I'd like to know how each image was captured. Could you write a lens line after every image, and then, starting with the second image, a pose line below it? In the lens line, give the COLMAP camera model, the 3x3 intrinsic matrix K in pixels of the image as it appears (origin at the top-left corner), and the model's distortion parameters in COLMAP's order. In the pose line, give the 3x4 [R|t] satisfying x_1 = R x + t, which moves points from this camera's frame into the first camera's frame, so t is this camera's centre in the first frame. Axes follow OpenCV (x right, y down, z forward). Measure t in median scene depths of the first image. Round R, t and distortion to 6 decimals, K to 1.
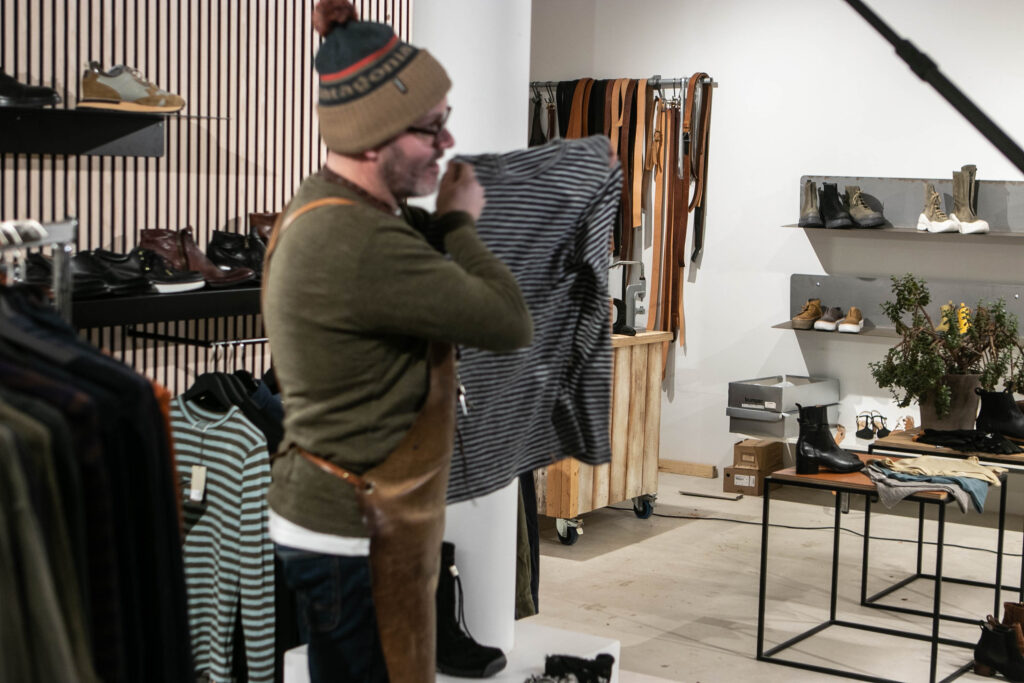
lens RADIAL K [[1700.8, 0, 512.0], [0, 1700.8, 341.5], [0, 0, 1]] dist [-0.010038, 0.003905]
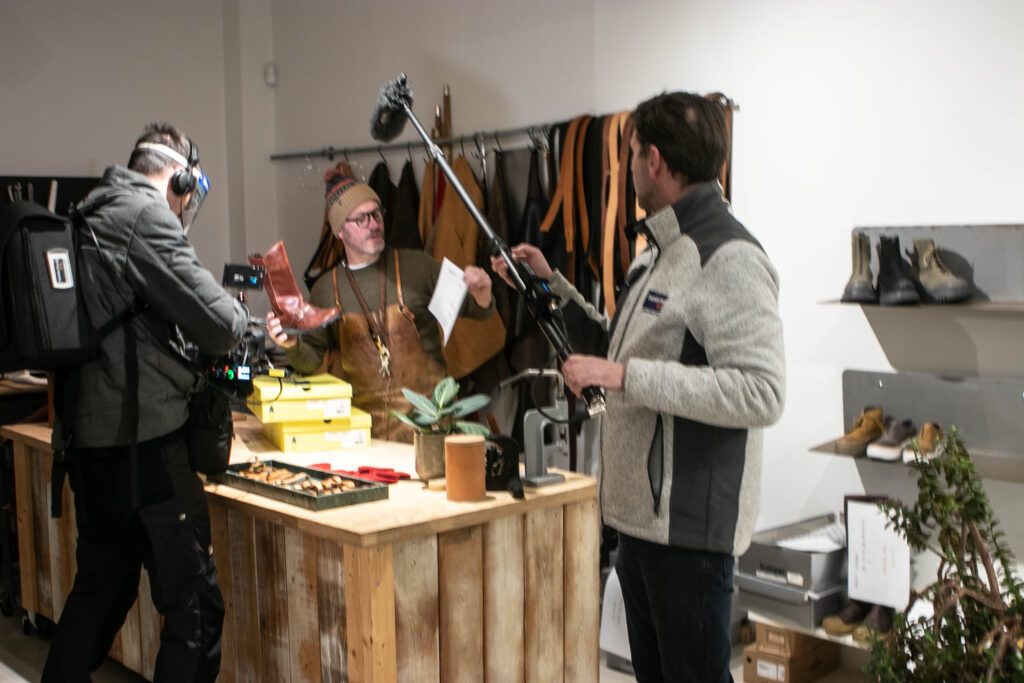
lens RADIAL K [[1122.4, 0, 512.0], [0, 1122.4, 341.5], [0, 0, 1]] dist [-0.136860, 0.003935]
pose [[0.965944, -0.022354, -0.257785, 0.154904], [0.019435, 0.999715, -0.013866, -0.048691], [0.258021, 0.008384, 0.966103, 0.542968]]
